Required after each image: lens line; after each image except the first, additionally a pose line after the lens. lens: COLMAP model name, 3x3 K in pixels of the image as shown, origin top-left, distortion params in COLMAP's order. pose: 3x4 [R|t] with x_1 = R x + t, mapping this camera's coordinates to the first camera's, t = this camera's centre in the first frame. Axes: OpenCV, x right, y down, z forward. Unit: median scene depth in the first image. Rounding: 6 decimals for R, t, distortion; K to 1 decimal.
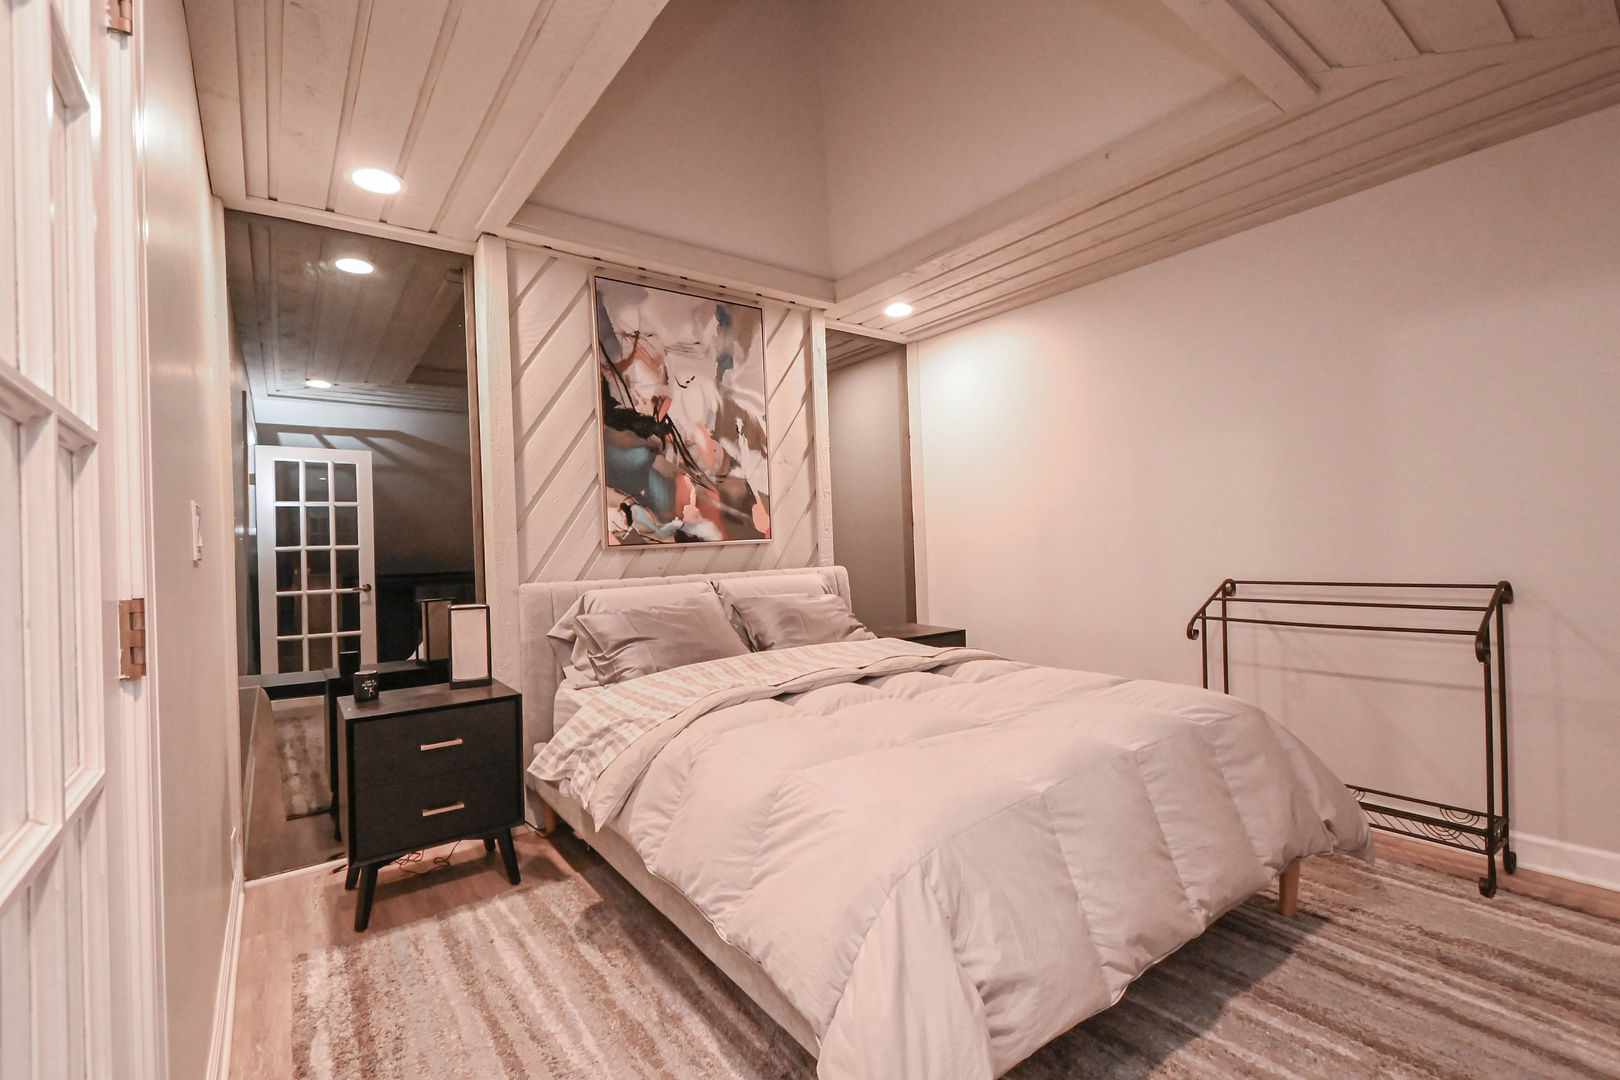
lens RADIAL K [[712.5, 0, 810.5], [0, 712.5, 542.3], [0, 0, 1]] dist [-0.001428, -0.000733]
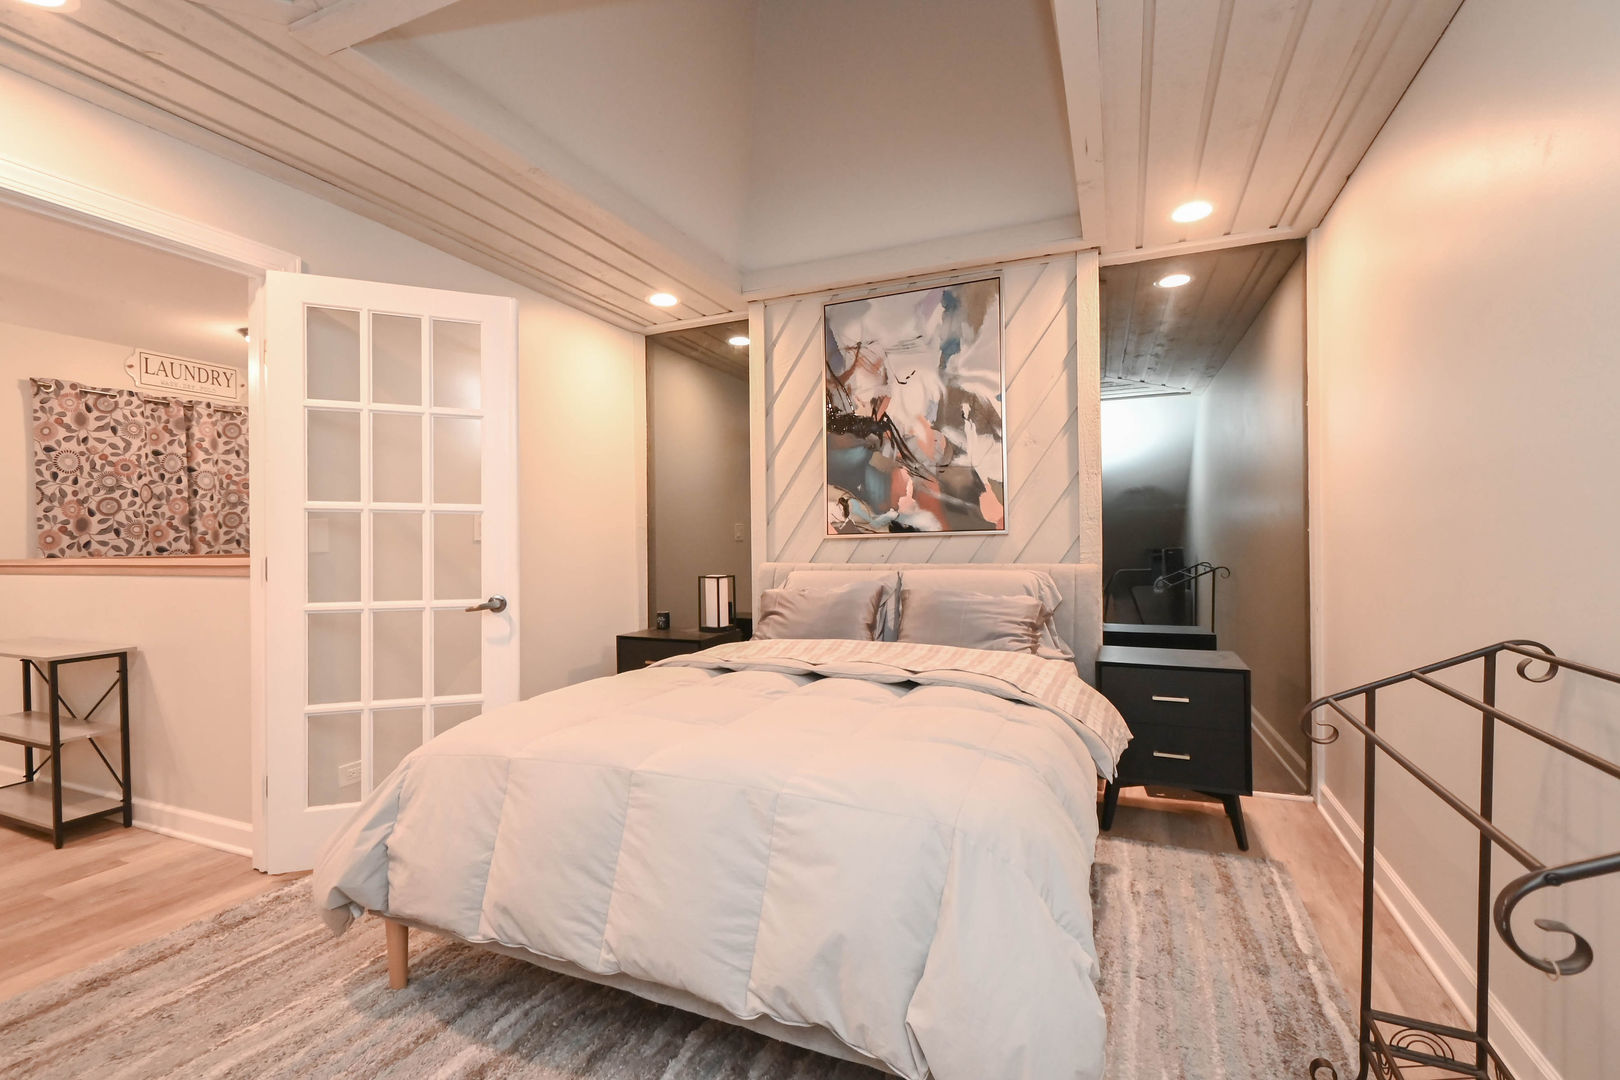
lens RADIAL K [[712.5, 0, 804.8], [0, 712.5, 547.7], [0, 0, 1]] dist [-0.001428, -0.000733]
pose [[0.486090, 0.036212, -0.873158, 0.668361], [-0.006469, 0.999263, 0.037841, -0.016058], [0.873885, -0.012745, 0.485966, 0.362091]]
